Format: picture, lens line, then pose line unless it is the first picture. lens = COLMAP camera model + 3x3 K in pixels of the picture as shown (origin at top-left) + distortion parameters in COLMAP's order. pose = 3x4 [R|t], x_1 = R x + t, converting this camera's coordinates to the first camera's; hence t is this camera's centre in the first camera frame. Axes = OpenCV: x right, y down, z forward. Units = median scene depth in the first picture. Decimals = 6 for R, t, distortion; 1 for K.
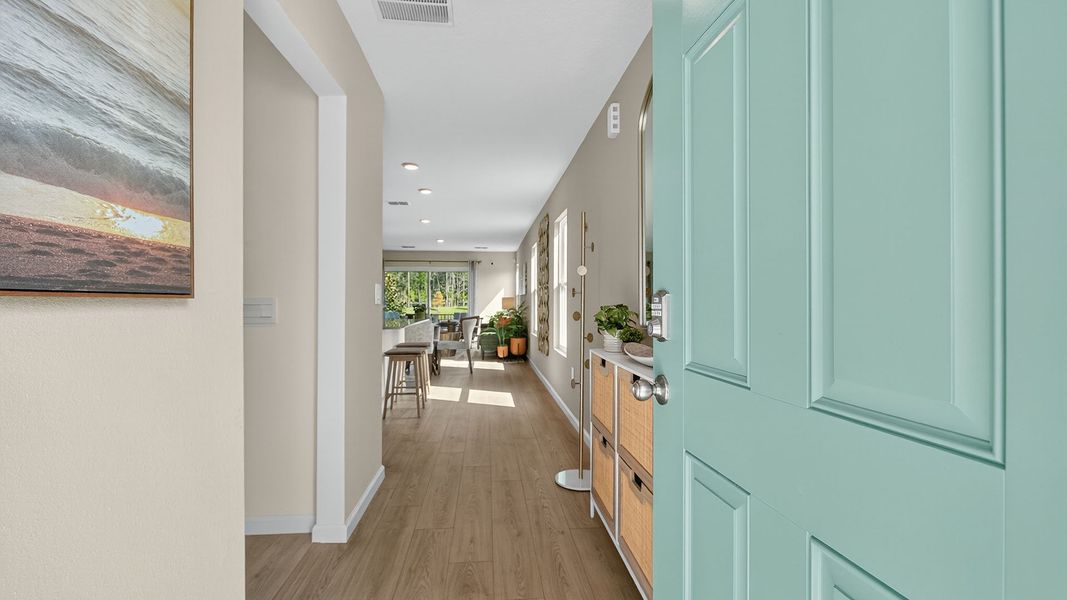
lens RADIAL K [[477.1, 0, 533.6], [0, 477.1, 285.8], [0, 0, 1]] dist [0.000608, -0.000134]
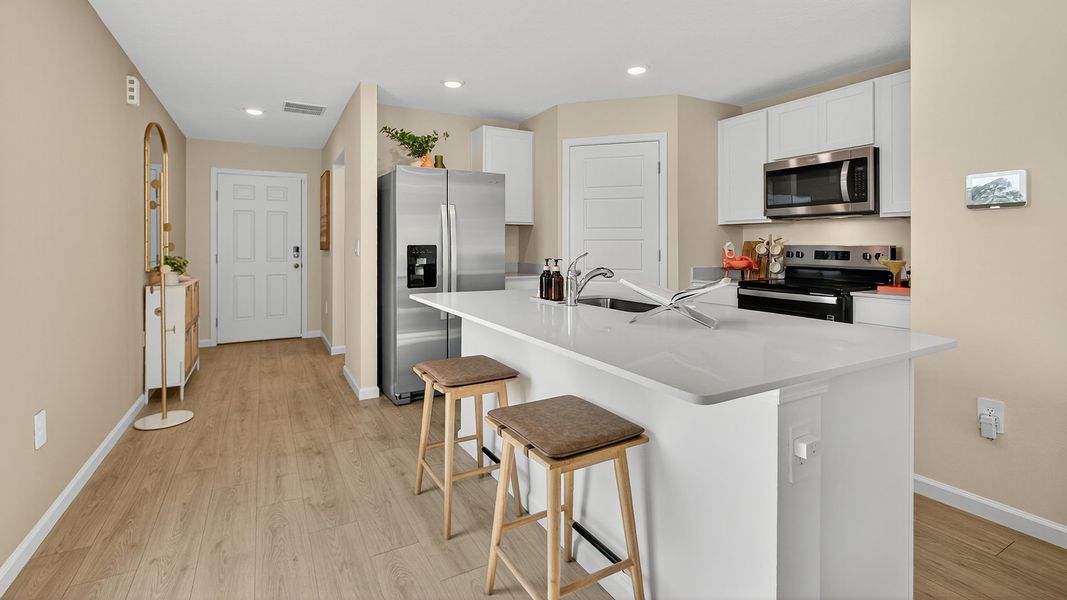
lens RADIAL K [[480.8, 0, 530.6], [0, 480.8, 247.4], [0, 0, 1]] dist [-0.013531, -0.000024]
pose [[-0.916985, 0.004496, -0.398896, -0.071497], [0.016083, 0.999540, -0.025705, 0.017042], [0.398597, -0.029987, -0.916636, 0.716961]]
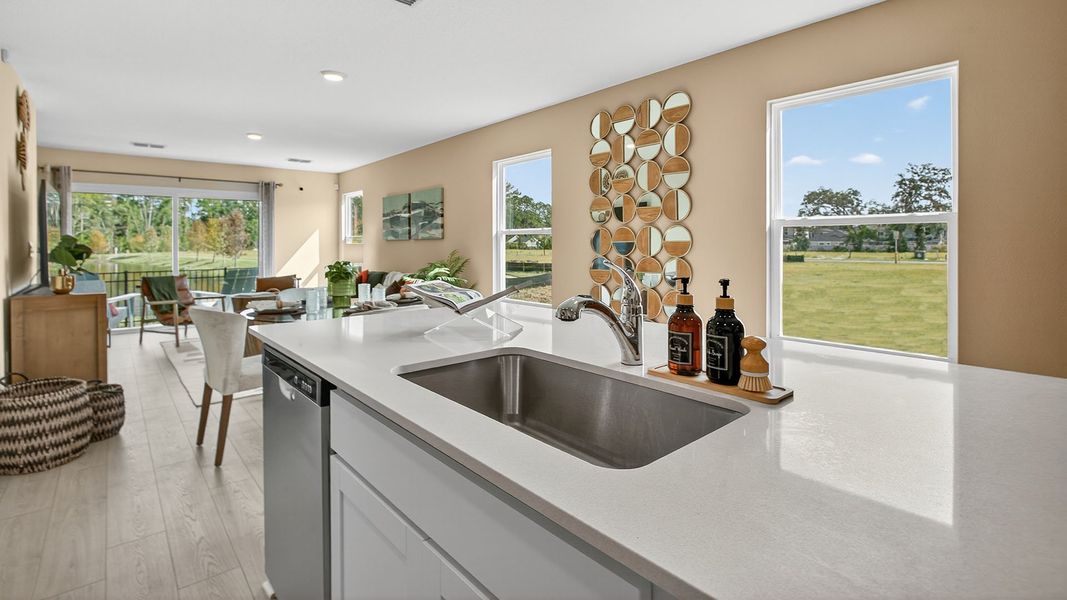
lens RADIAL K [[480.8, 0, 530.6], [0, 480.8, 247.4], [0, 0, 1]] dist [-0.013531, -0.000024]
pose [[0.812826, -0.005834, 0.582478, -0.276162], [-0.014718, 0.999425, 0.030548, 0.007295], [-0.582321, -0.033403, 0.812272, 0.421823]]
